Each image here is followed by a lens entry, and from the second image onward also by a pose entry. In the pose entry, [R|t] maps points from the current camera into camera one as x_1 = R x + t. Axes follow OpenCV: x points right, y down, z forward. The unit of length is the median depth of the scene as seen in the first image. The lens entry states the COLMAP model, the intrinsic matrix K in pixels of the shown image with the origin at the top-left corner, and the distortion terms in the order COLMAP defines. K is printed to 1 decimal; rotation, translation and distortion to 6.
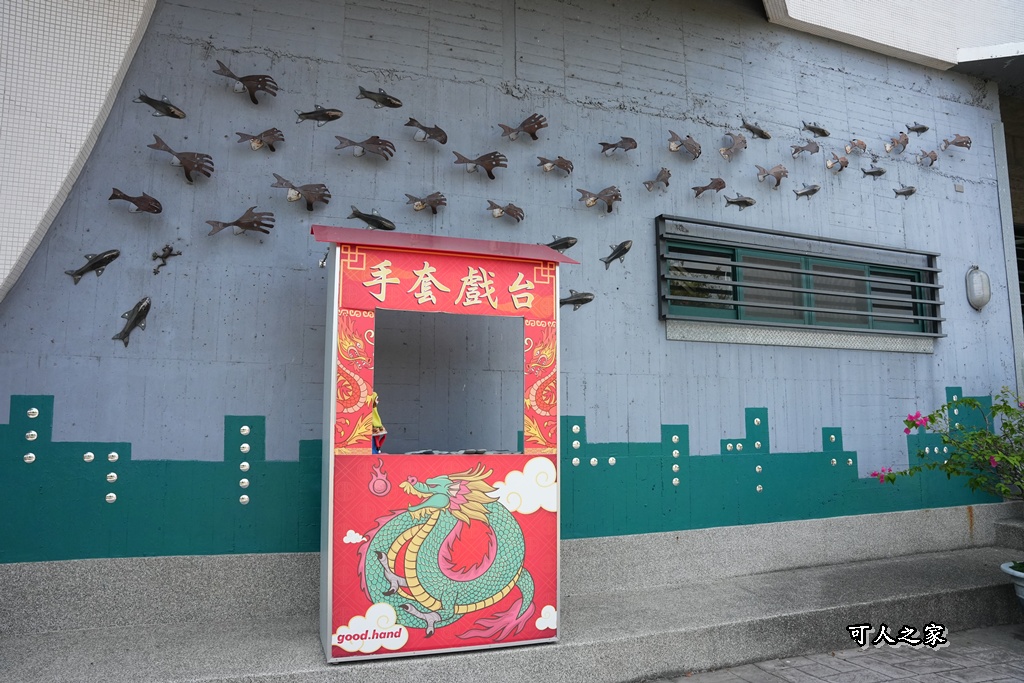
lens RADIAL K [[704.7, 0, 512.0], [0, 704.7, 341.5], [0, 0, 1]] dist [-0.176492, 0.129276]
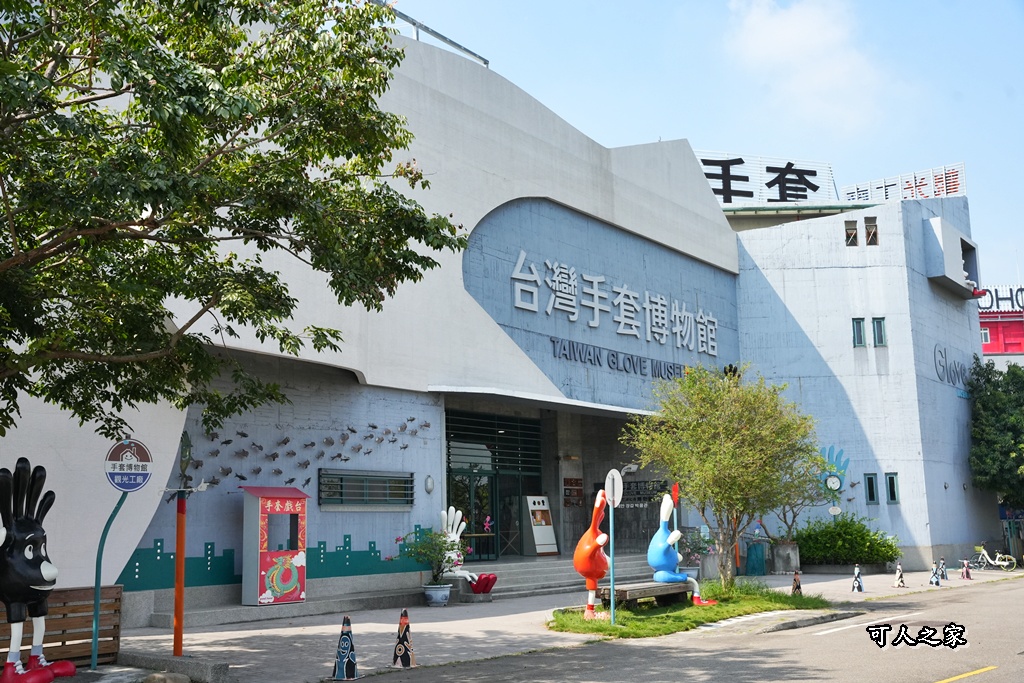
lens RADIAL K [[1092.7, 0, 512.0], [0, 1092.7, 341.5], [0, 0, 1]] dist [-0.018778, -0.003527]
pose [[0.833203, 0.074142, 0.547974, -1.661246], [-0.044283, 0.996734, -0.067528, -0.438961], [-0.551191, 0.031999, 0.833765, -3.258929]]
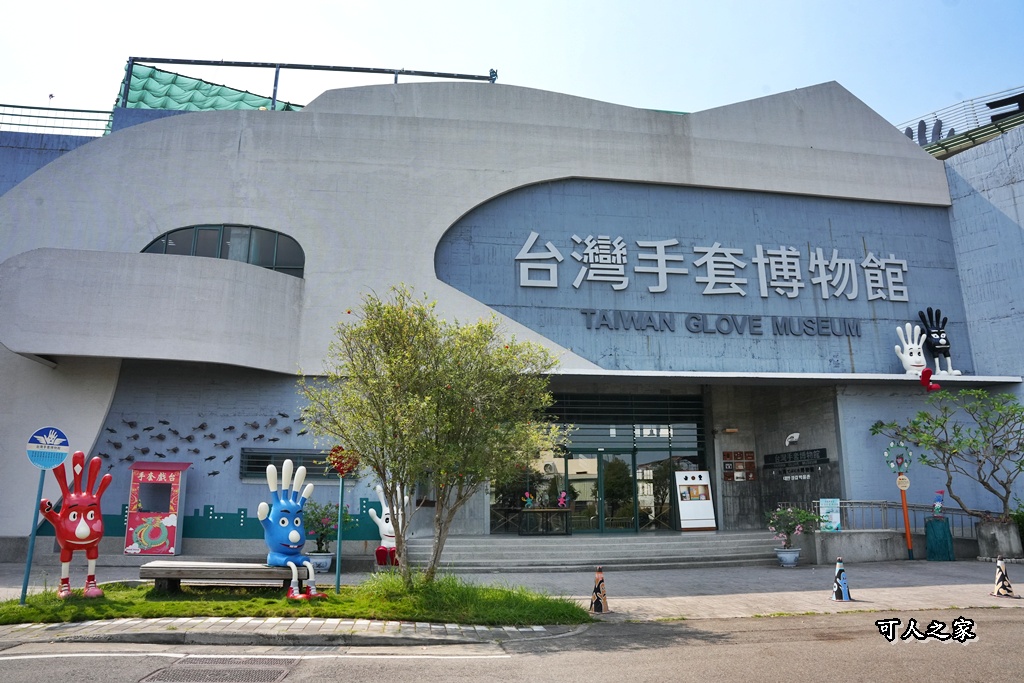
lens RADIAL K [[704.7, 0, 512.0], [0, 704.7, 341.5], [0, 0, 1]] dist [-0.176492, 0.129276]
pose [[0.975799, -0.057753, -0.210906, 2.313668], [0.032421, 0.992043, -0.121653, -0.250189], [0.216254, 0.111871, 0.969907, -2.116117]]
